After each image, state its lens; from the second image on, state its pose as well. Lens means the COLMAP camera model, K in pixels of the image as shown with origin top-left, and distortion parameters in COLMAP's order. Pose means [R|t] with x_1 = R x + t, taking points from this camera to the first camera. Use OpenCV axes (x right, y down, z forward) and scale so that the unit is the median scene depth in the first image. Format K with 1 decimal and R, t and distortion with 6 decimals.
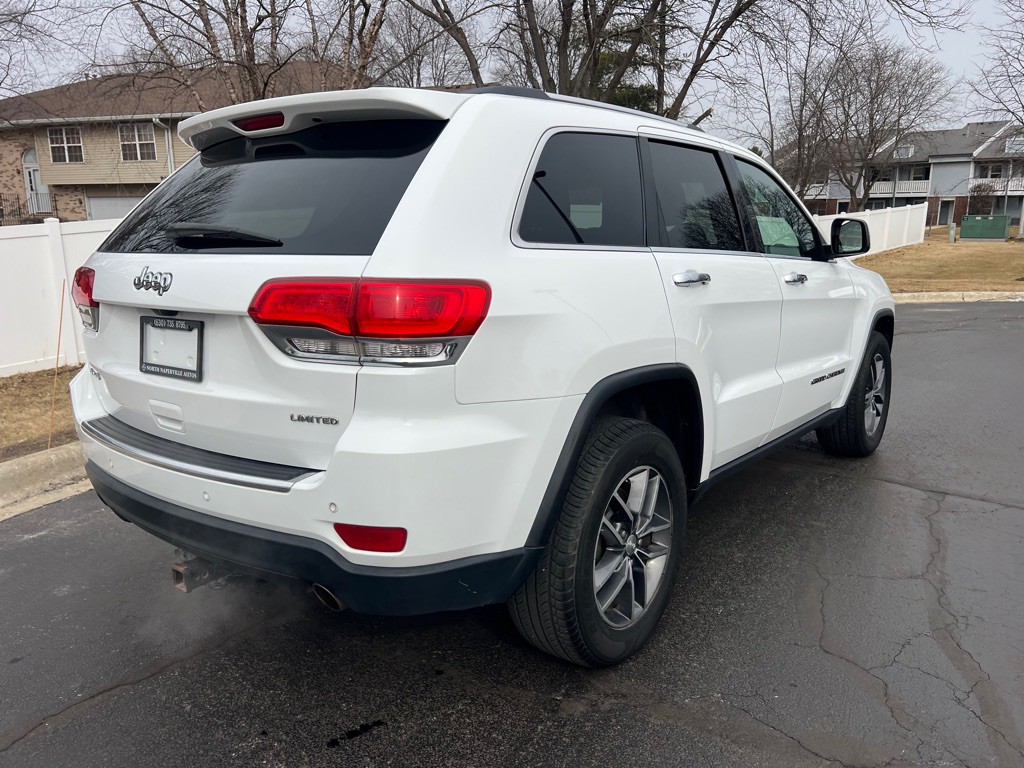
lens RADIAL K [[773.7, 0, 505.1], [0, 773.7, 384.3], [0, 0, 1]] dist [0.053462, -0.062926]
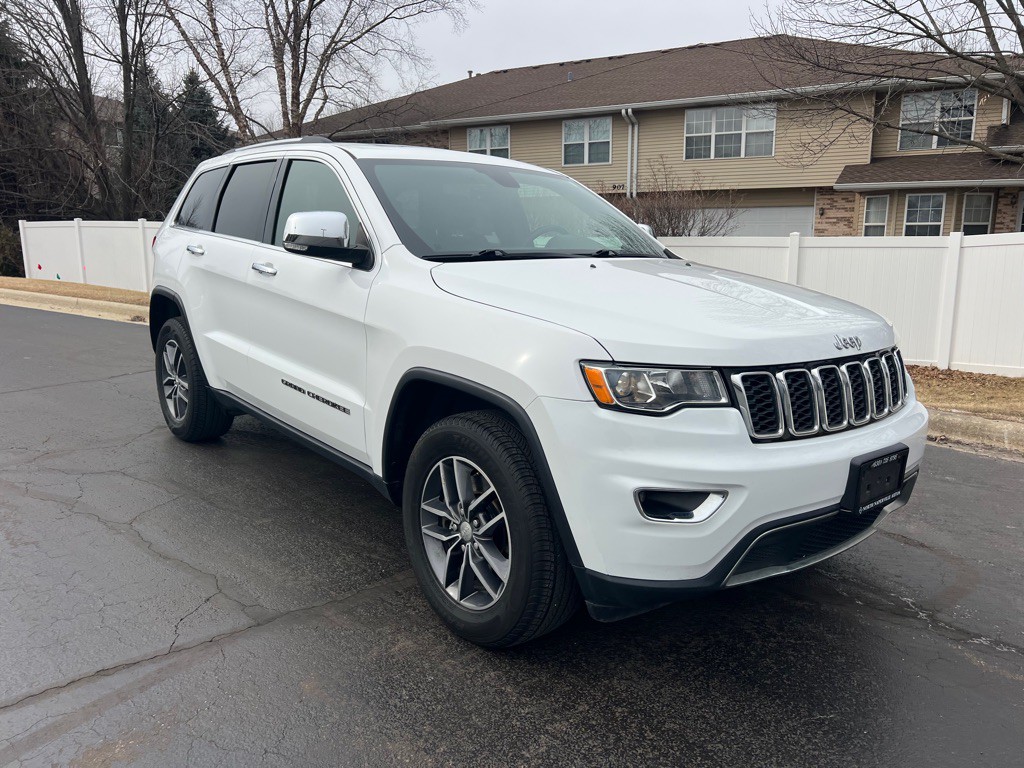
lens RADIAL K [[773.7, 0, 512.3], [0, 773.7, 376.3], [0, 0, 1]] dist [0.053462, -0.062926]
pose [[-0.207734, 0.186412, -0.960259, 1.622193], [-0.207135, 0.951029, 0.229430, -0.372191], [0.956003, 0.246564, -0.158948, 1.831343]]
